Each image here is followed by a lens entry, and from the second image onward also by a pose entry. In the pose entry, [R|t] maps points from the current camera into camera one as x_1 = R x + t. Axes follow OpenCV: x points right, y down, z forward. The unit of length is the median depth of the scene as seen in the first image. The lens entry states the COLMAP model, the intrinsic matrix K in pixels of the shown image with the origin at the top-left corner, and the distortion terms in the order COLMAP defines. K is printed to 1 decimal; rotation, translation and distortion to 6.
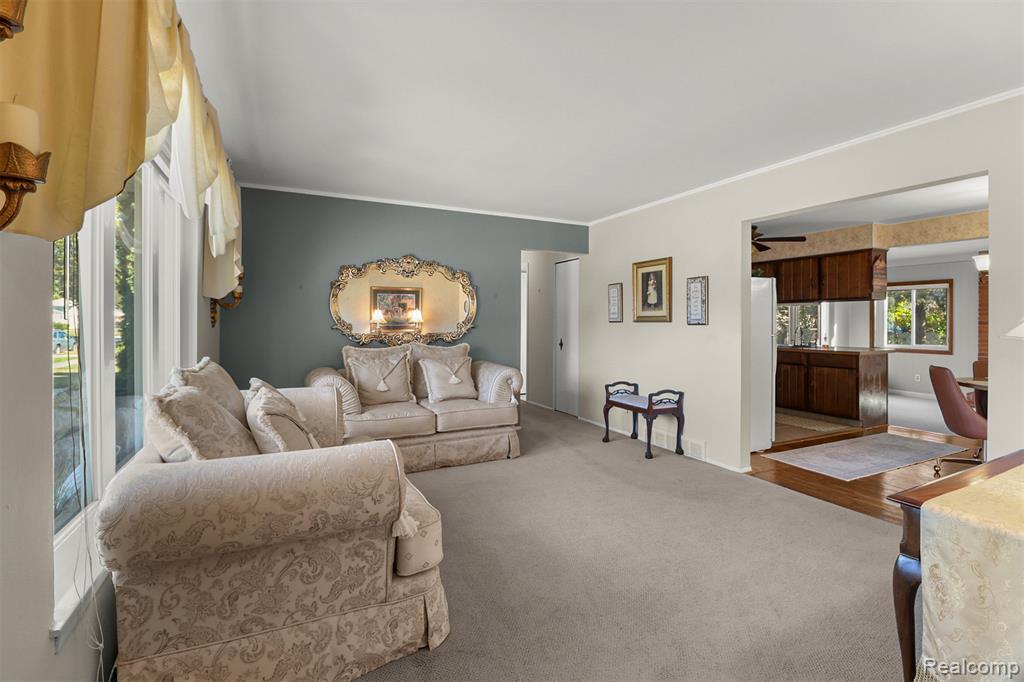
lens RADIAL K [[479.3, 0, 514.7], [0, 479.3, 324.6], [0, 0, 1]] dist [0.000879, -0.010546]
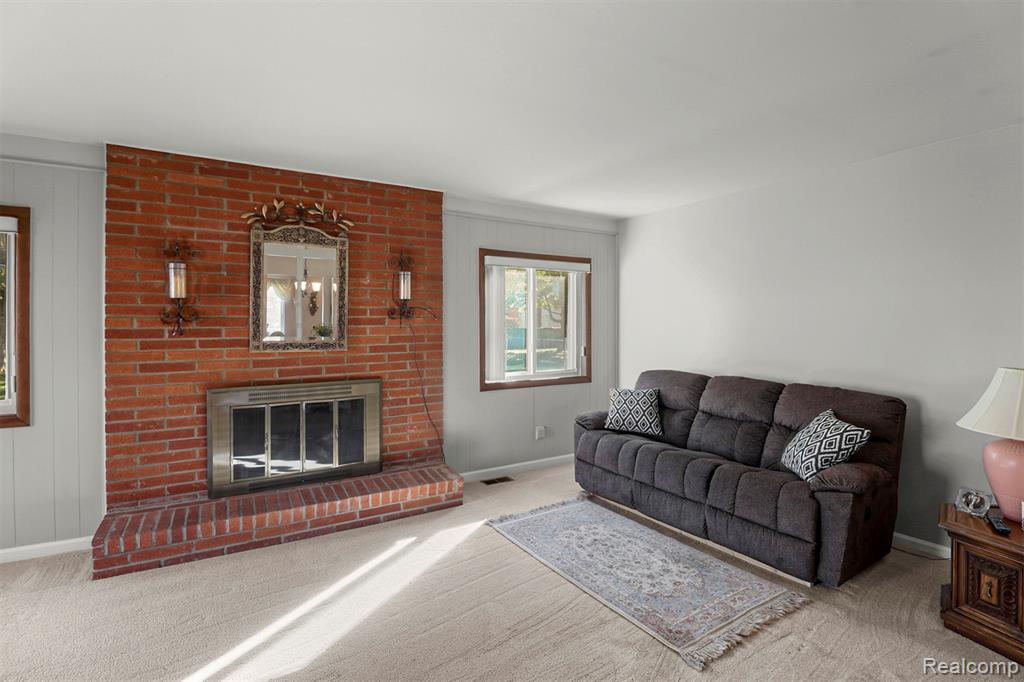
lens RADIAL K [[479.3, 0, 514.7], [0, 479.3, 324.6], [0, 0, 1]] dist [0.000879, -0.010546]
pose [[-0.059618, -0.011183, 0.998159, 0.727129], [0.002013, 0.999934, 0.011324, -0.018943], [-0.998219, 0.002684, -0.059592, 0.875640]]
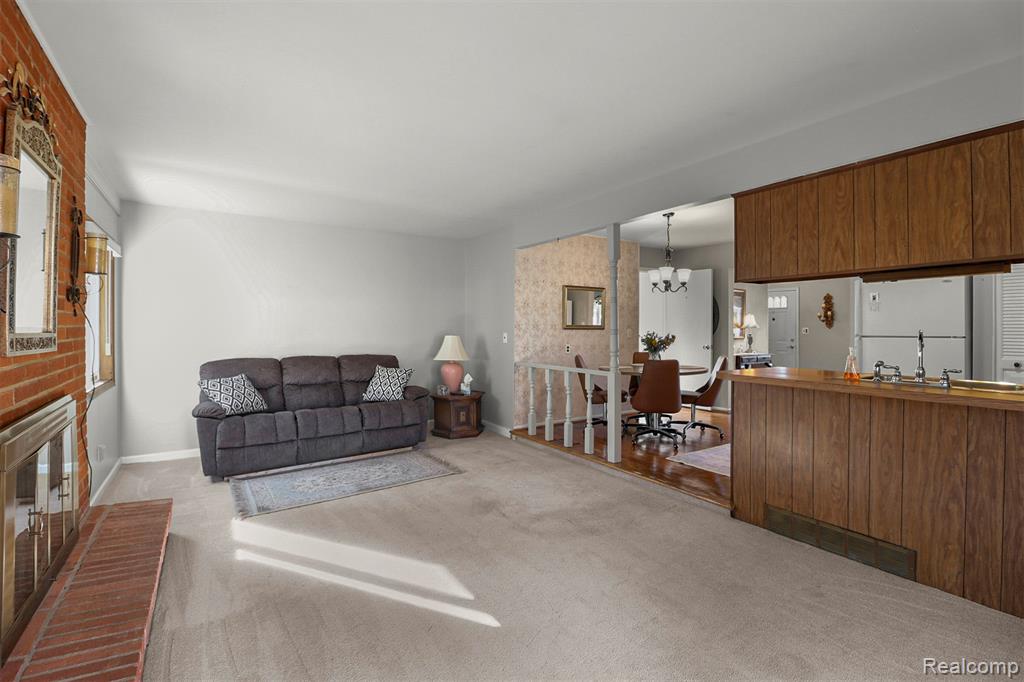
lens RADIAL K [[479.3, 0, 514.7], [0, 479.3, 324.6], [0, 0, 1]] dist [0.000879, -0.010546]
pose [[-0.995433, -0.003624, -0.095391, 1.018521], [-0.003176, 0.999983, -0.004850, 0.001313], [0.095407, -0.004525, -0.995428, 1.424581]]
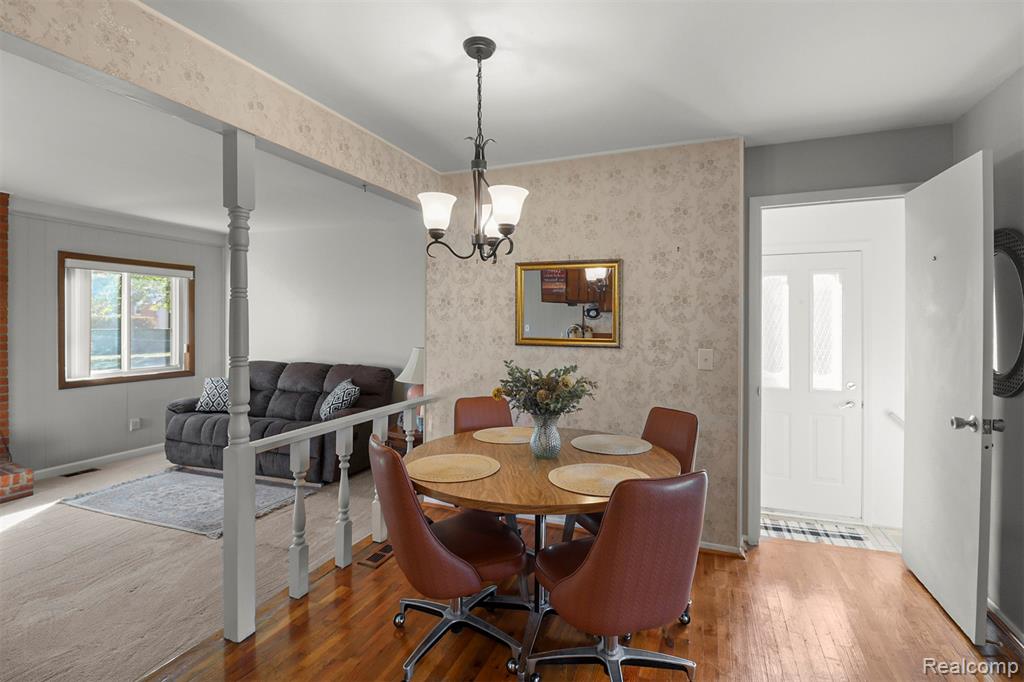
lens RADIAL K [[479.3, 0, 514.7], [0, 479.3, 324.6], [0, 0, 1]] dist [0.000879, -0.010546]
pose [[-0.642643, -0.009829, 0.766102, 0.441559], [-0.004073, 0.999947, 0.009412, -0.020951], [-0.766155, 0.002928, -0.642650, 0.819006]]
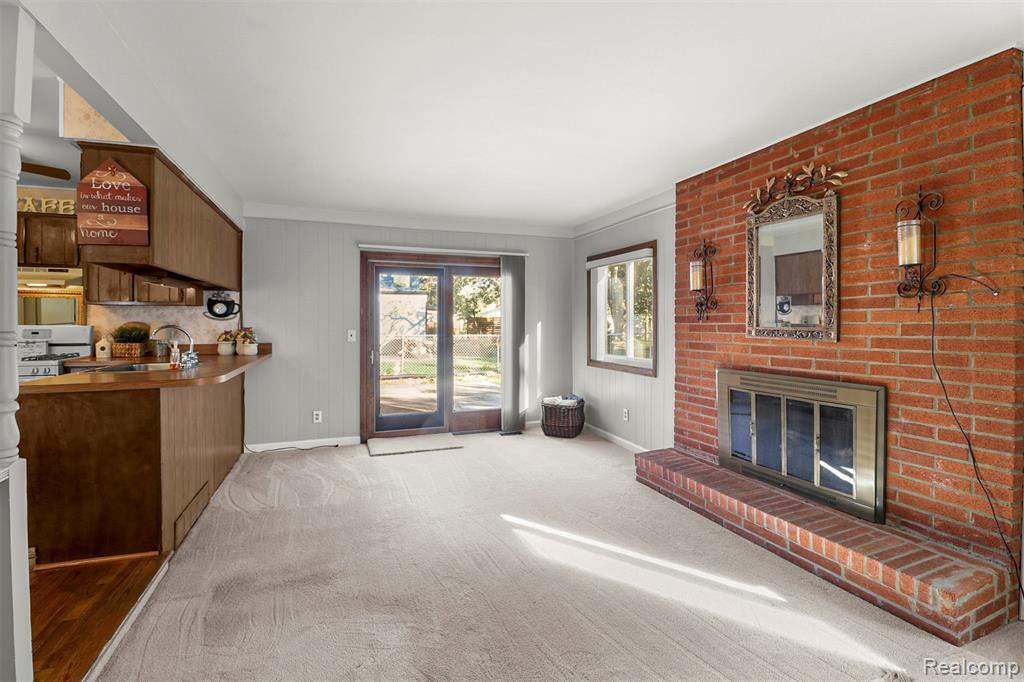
lens RADIAL K [[479.3, 0, 514.7], [0, 479.3, 324.6], [0, 0, 1]] dist [0.000879, -0.010546]
pose [[0.993678, -0.000691, -0.112262, 1.073301], [0.000457, 0.999998, -0.002114, 0.003315], [0.112263, 0.002049, 0.993676, 0.568032]]
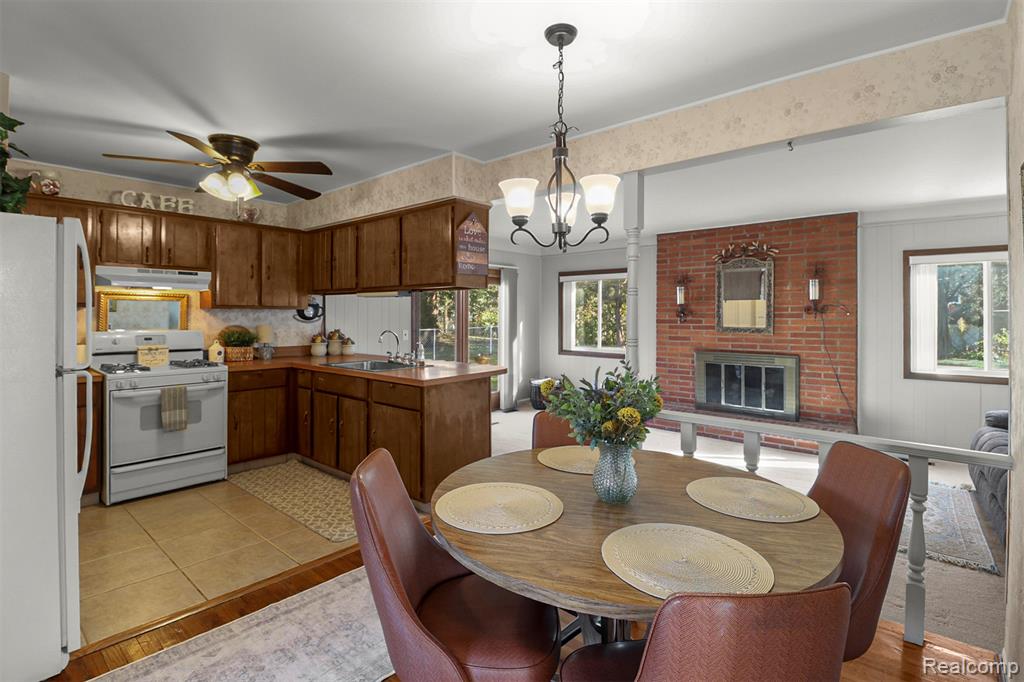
lens RADIAL K [[488.2, 0, 518.7], [0, 488.2, 315.3], [0, 0, 1]] dist [-0.001883, -0.000242]
pose [[0.926388, 0.000763, 0.376568, 0.549129], [0.000923, 0.999990, -0.004296, -0.013756], [-0.376568, 0.004327, 0.926379, 0.388418]]
